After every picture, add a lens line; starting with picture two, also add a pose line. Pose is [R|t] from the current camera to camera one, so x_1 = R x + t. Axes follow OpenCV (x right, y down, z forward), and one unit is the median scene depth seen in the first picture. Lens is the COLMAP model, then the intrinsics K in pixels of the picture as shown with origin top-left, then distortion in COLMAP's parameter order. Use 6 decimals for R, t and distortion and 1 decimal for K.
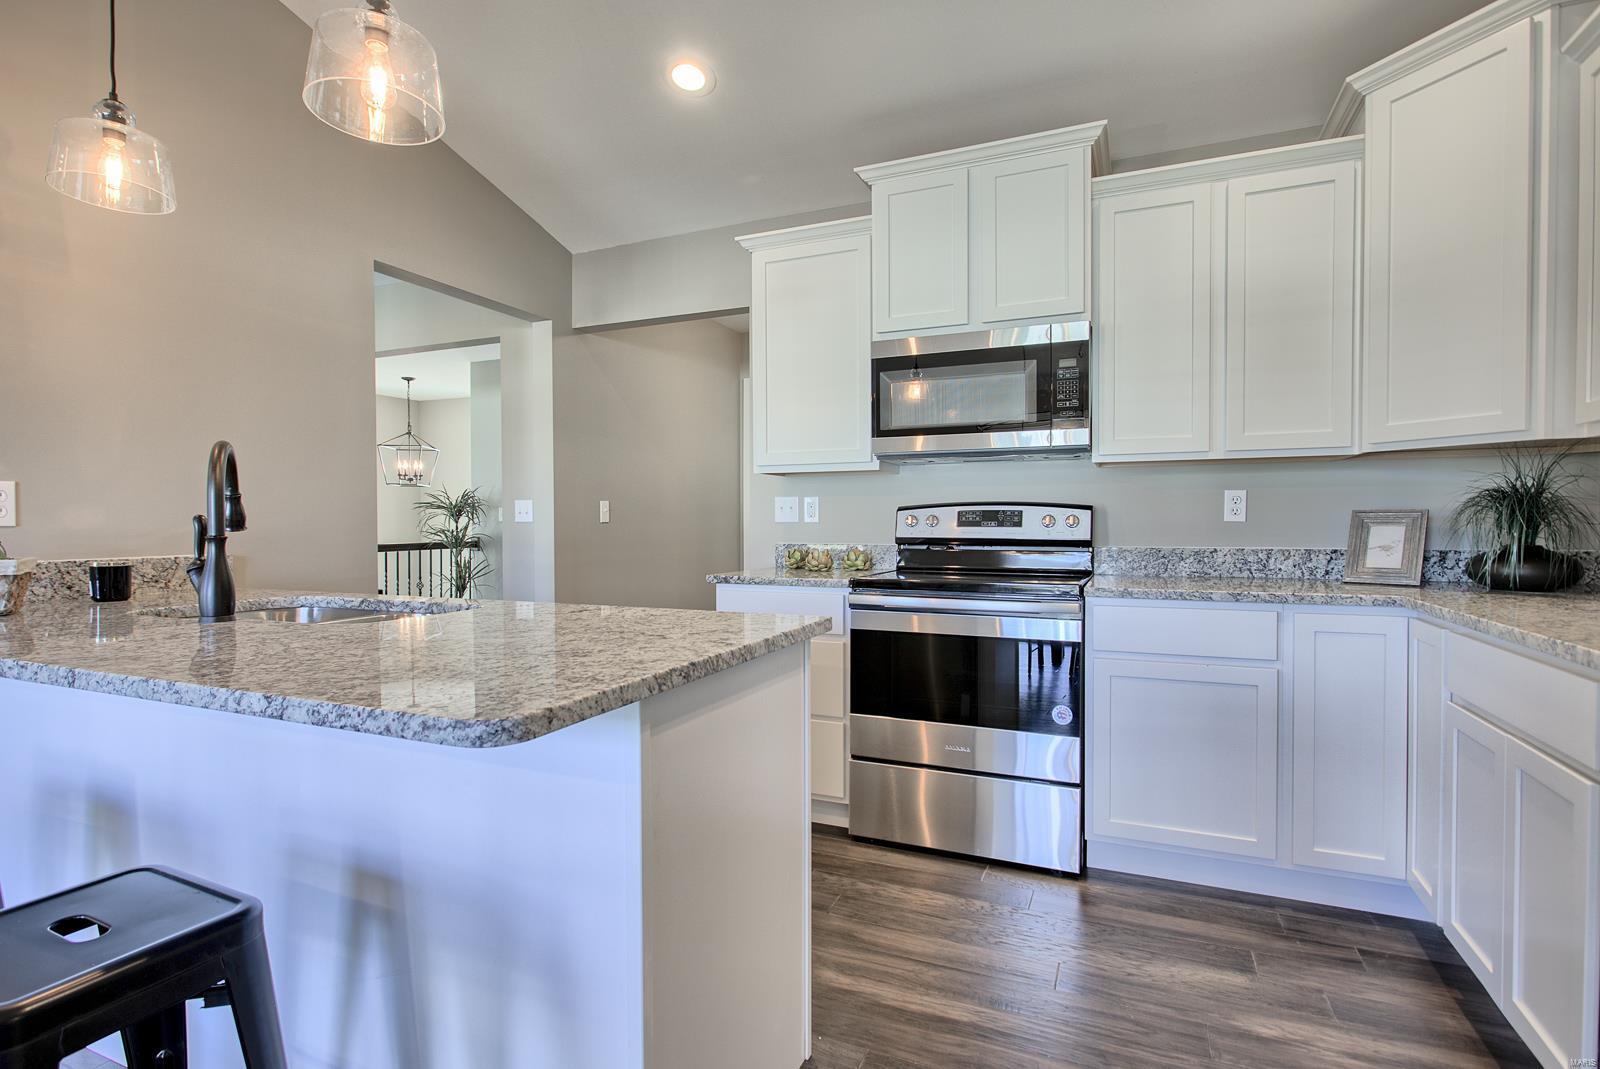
lens RADIAL K [[797.0, 0, 800.0], [0, 797.0, 534.5], [0, 0, 1]] dist [-0.004041, -0.000634]
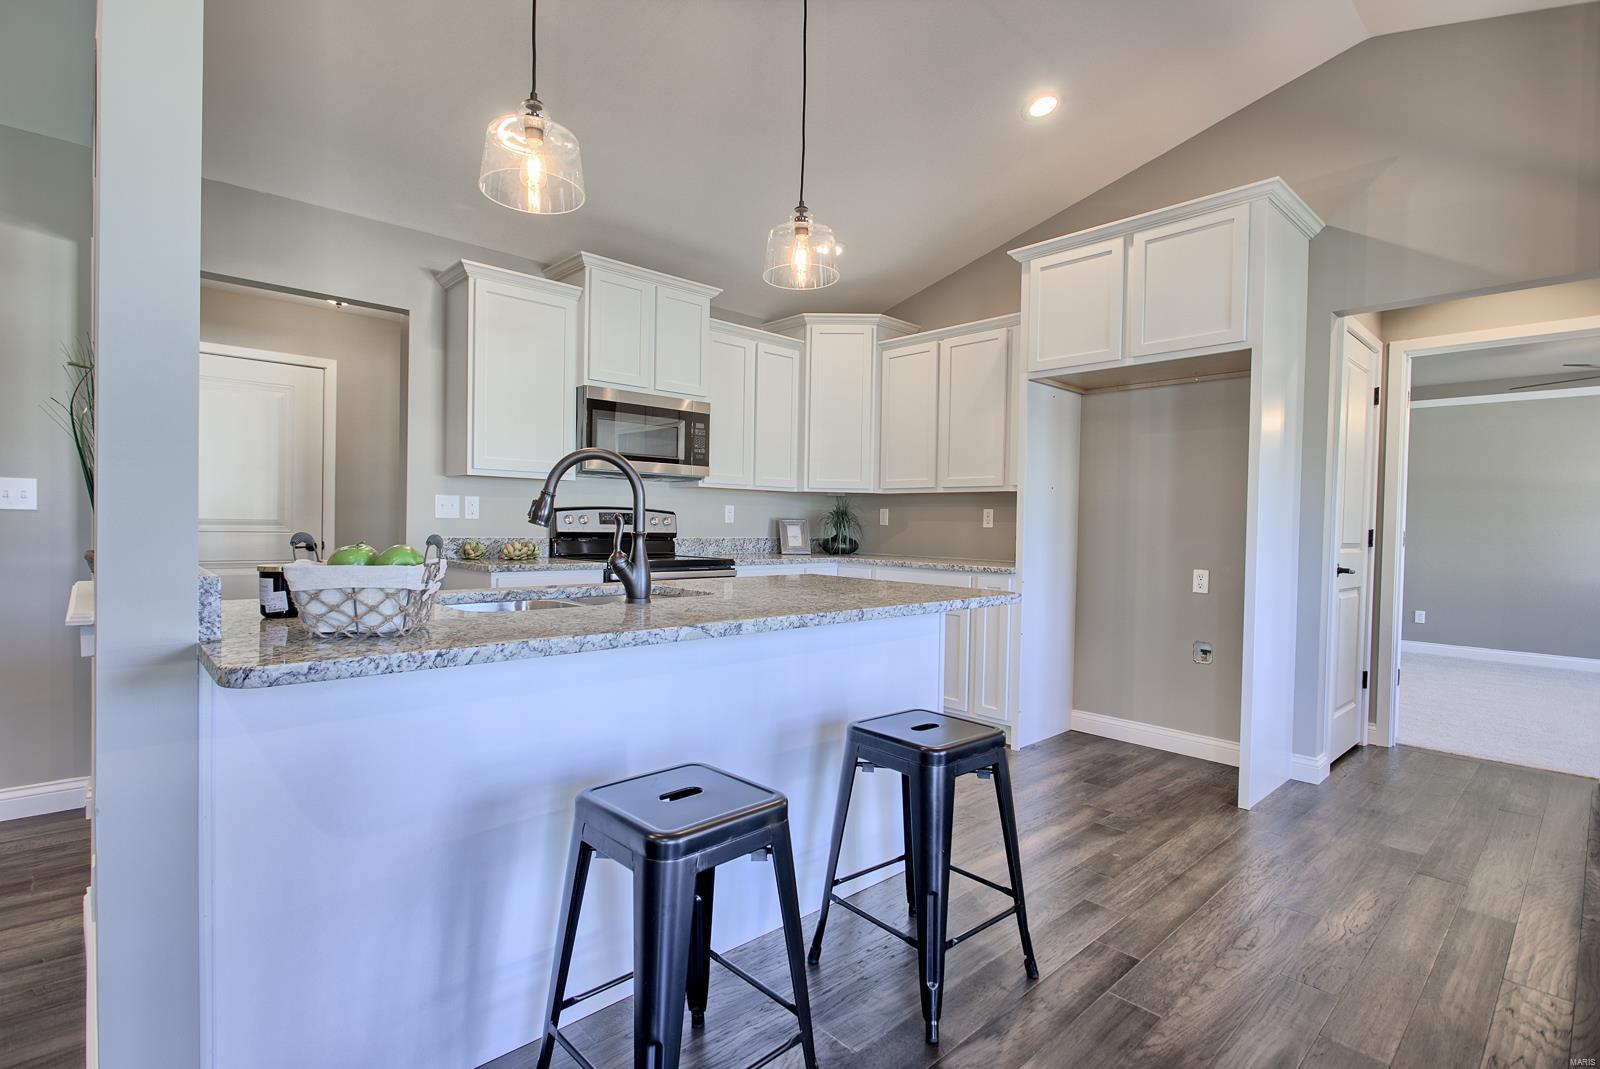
lens RADIAL K [[760.4, 0, 785.9], [0, 760.4, 537.2], [0, 0, 1]] dist [-0.016959, 0.006852]
pose [[0.409829, -0.007842, 0.912129, -1.011528], [-0.003109, 0.999945, 0.009994, -0.001668], [-0.912157, -0.006932, 0.409782, 0.193118]]
